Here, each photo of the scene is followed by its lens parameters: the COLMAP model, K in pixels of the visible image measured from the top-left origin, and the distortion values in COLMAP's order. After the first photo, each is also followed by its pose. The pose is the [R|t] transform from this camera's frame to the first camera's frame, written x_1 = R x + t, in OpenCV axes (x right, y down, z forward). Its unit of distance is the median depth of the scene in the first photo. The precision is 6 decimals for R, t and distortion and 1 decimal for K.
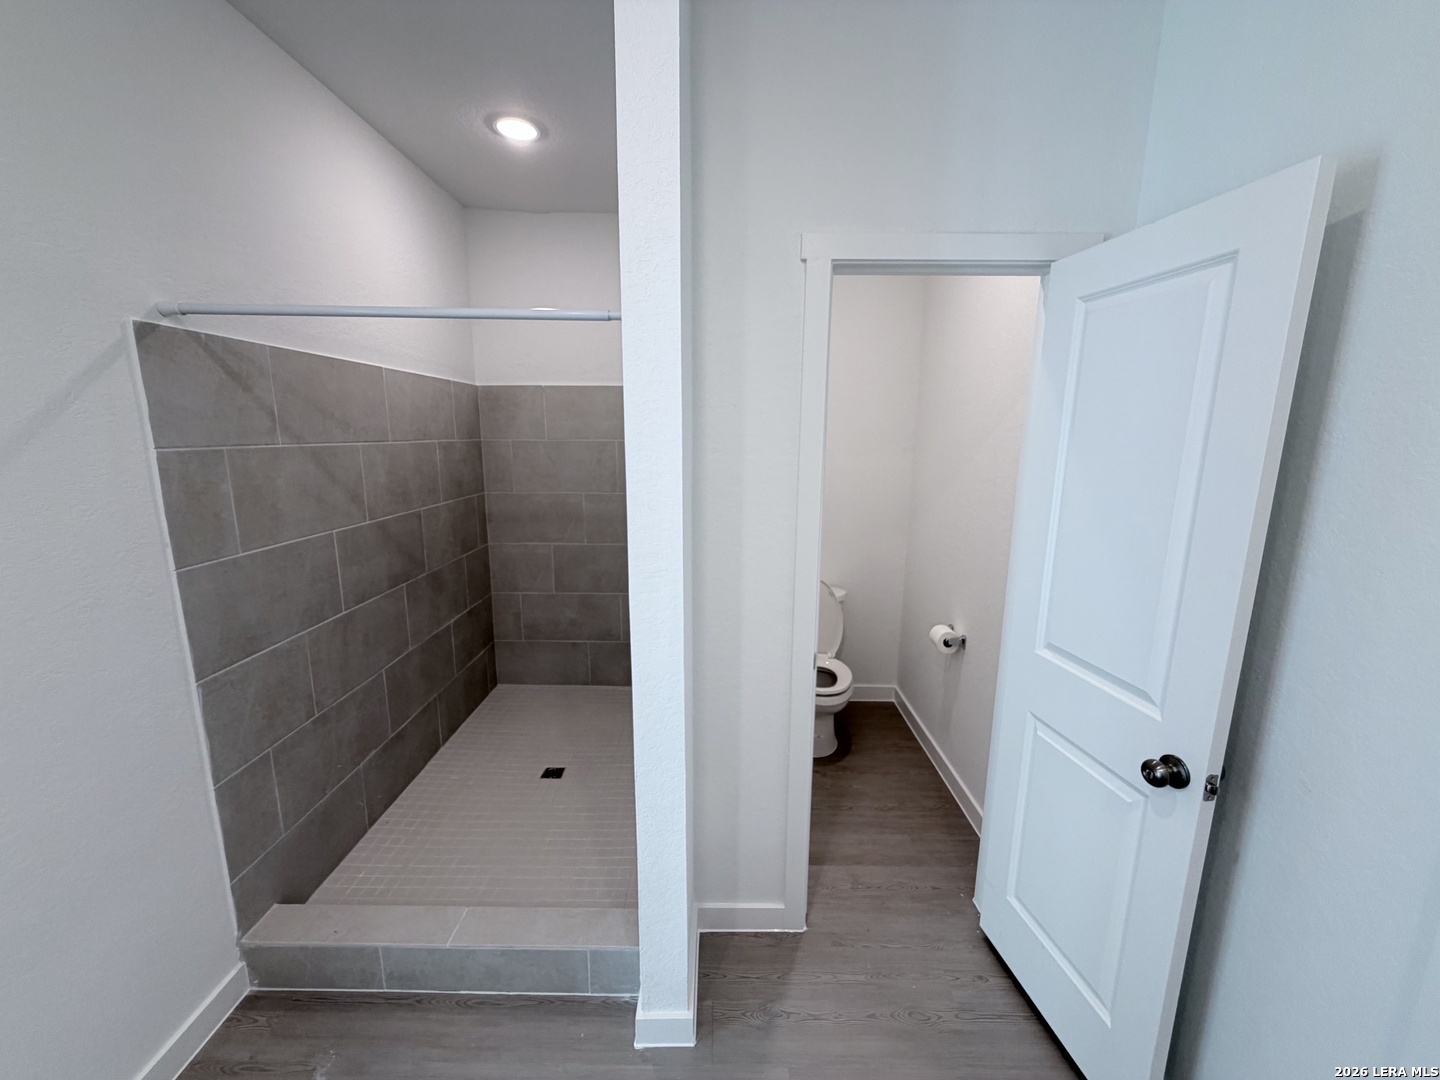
lens RADIAL K [[575.7, 0, 710.2], [0, 575.7, 542.1], [0, 0, 1]] dist [-0.000789, 0.000280]
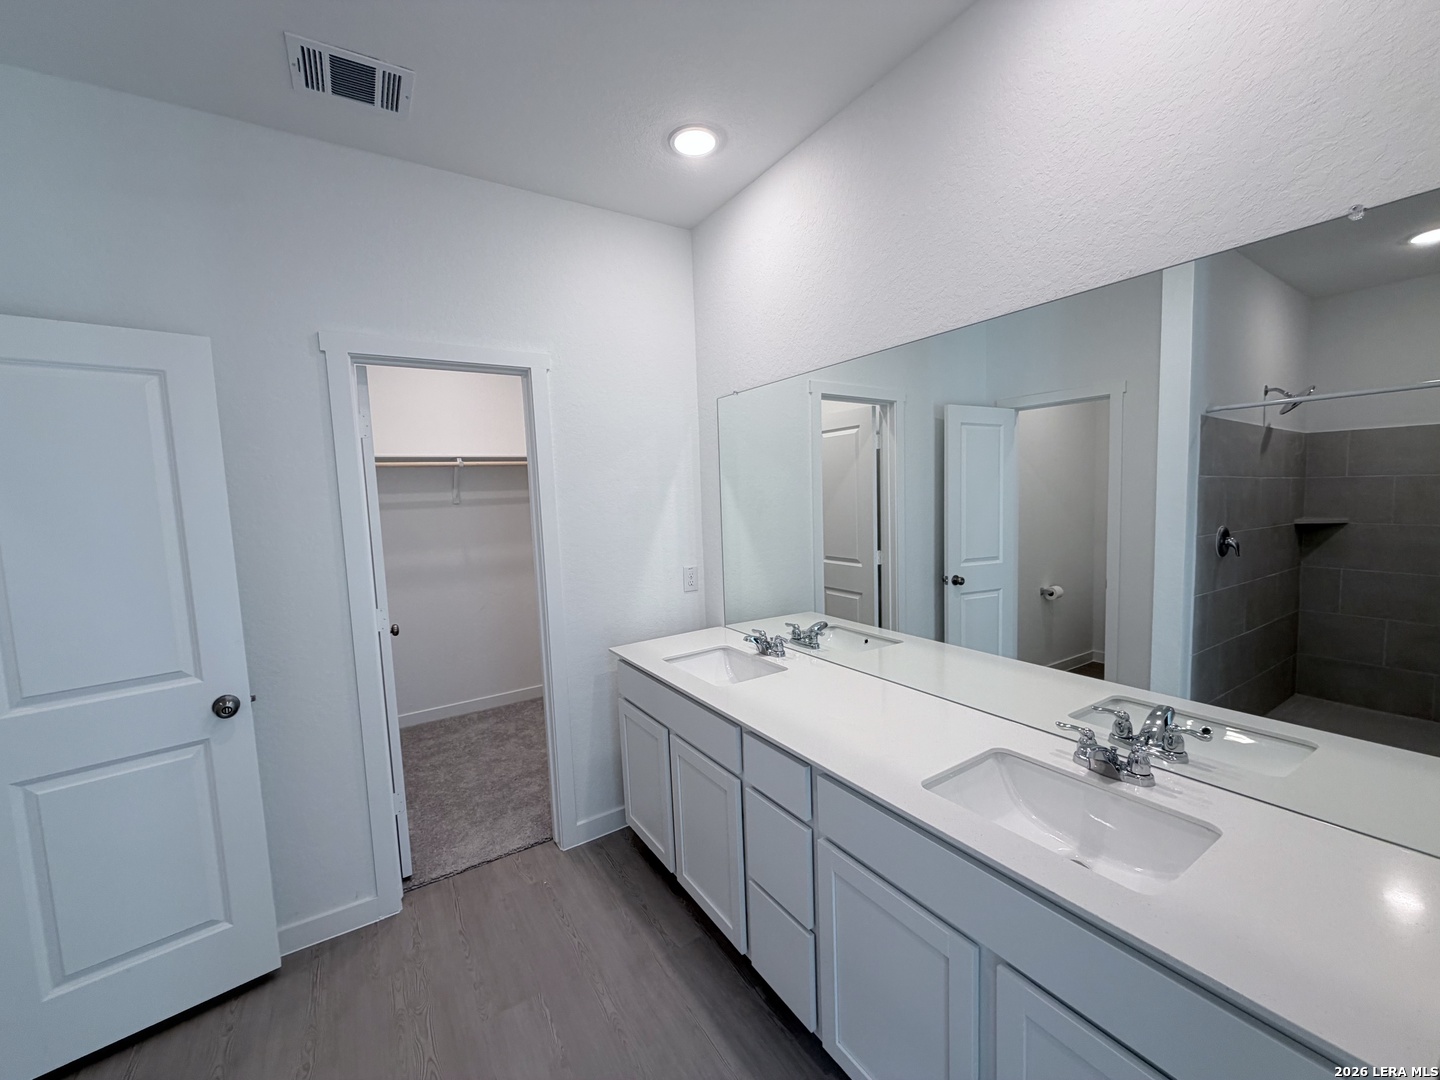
lens RADIAL K [[575.7, 0, 716.9], [0, 575.7, 543.7], [0, 0, 1]] dist [-0.000789, 0.000280]
pose [[-0.547742, -0.057342, 0.834680, -0.791179], [0.195179, 0.961363, 0.194128, -0.035164], [-0.813562, 0.269244, -0.515387, 0.434829]]
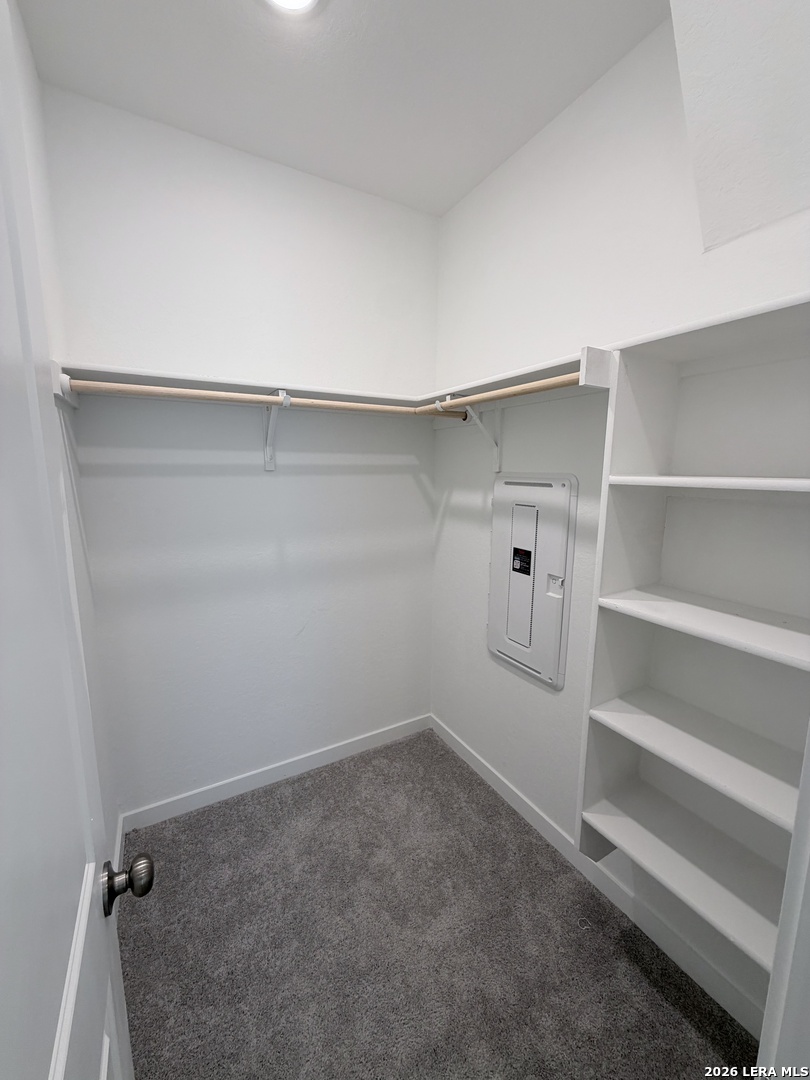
lens RADIAL K [[431.8, 0, 412.8], [0, 431.8, 539.9], [0, 0, 1]] dist [-0.000789, 0.000280]
pose [[-0.521314, -0.167487, 0.836767, 0.642499], [0.145596, 0.948717, 0.280603, -0.030661], [-0.840853, 0.268112, -0.470194, 0.297020]]
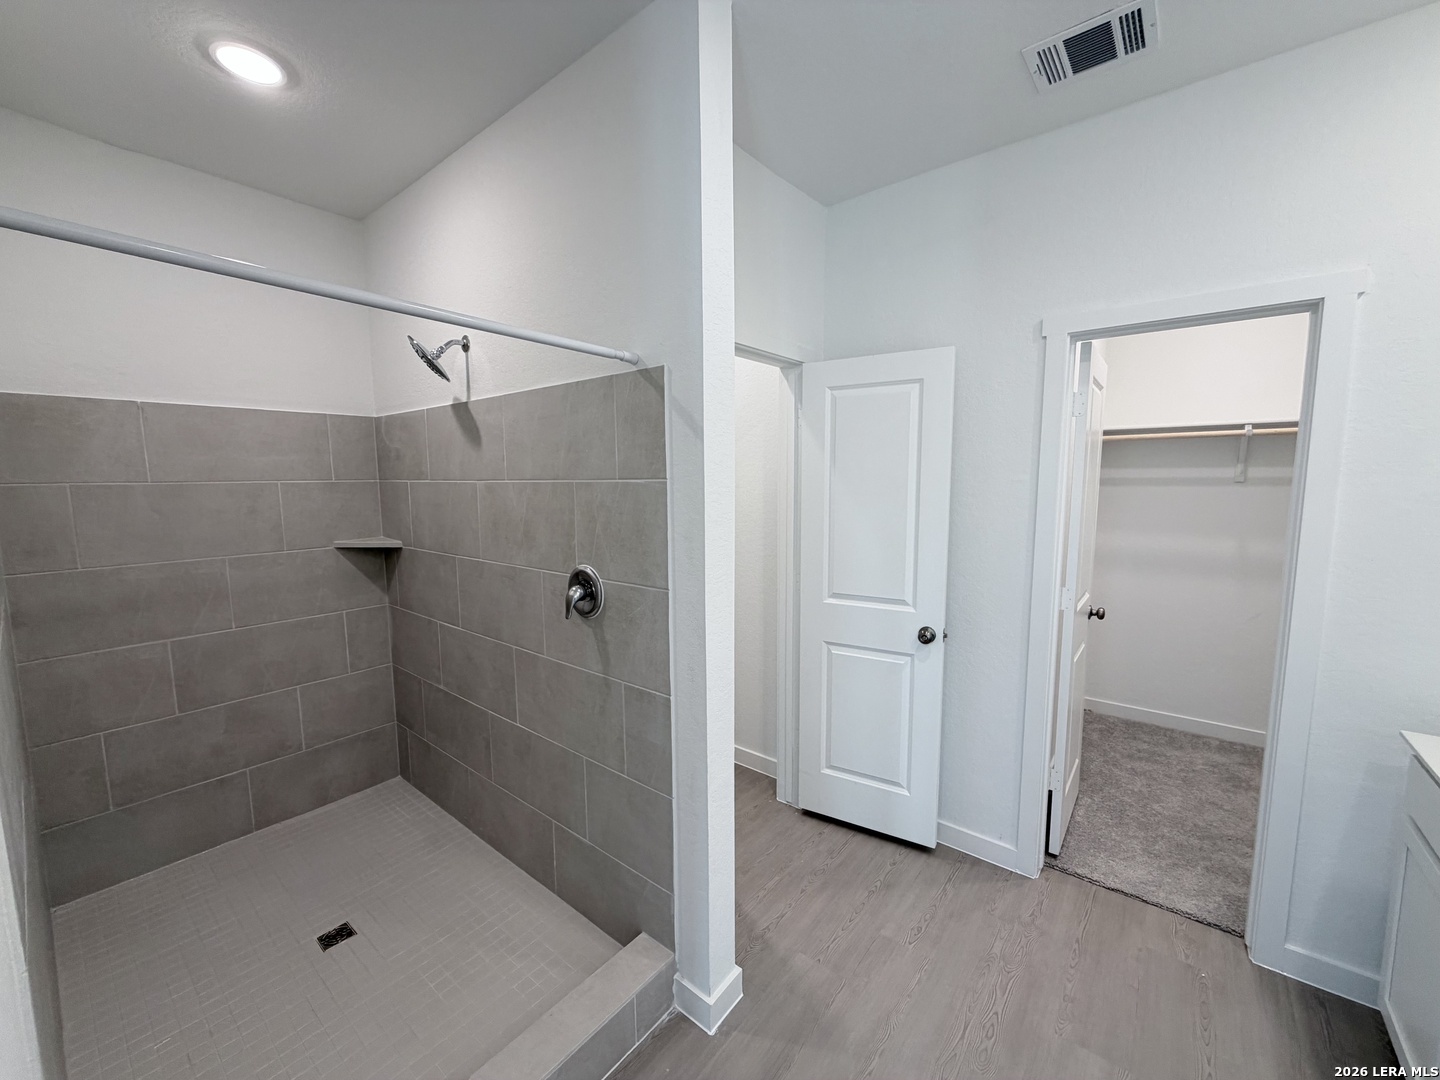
lens RADIAL K [[575.7, 0, 715.8], [0, 575.7, 543.7], [0, 0, 1]] dist [-0.000789, 0.000280]
pose [[0.622714, -0.098272, 0.776253, -0.794459], [0.158514, 0.987354, -0.002164, -0.011729], [-0.766225, 0.124394, 0.630417, 0.196365]]
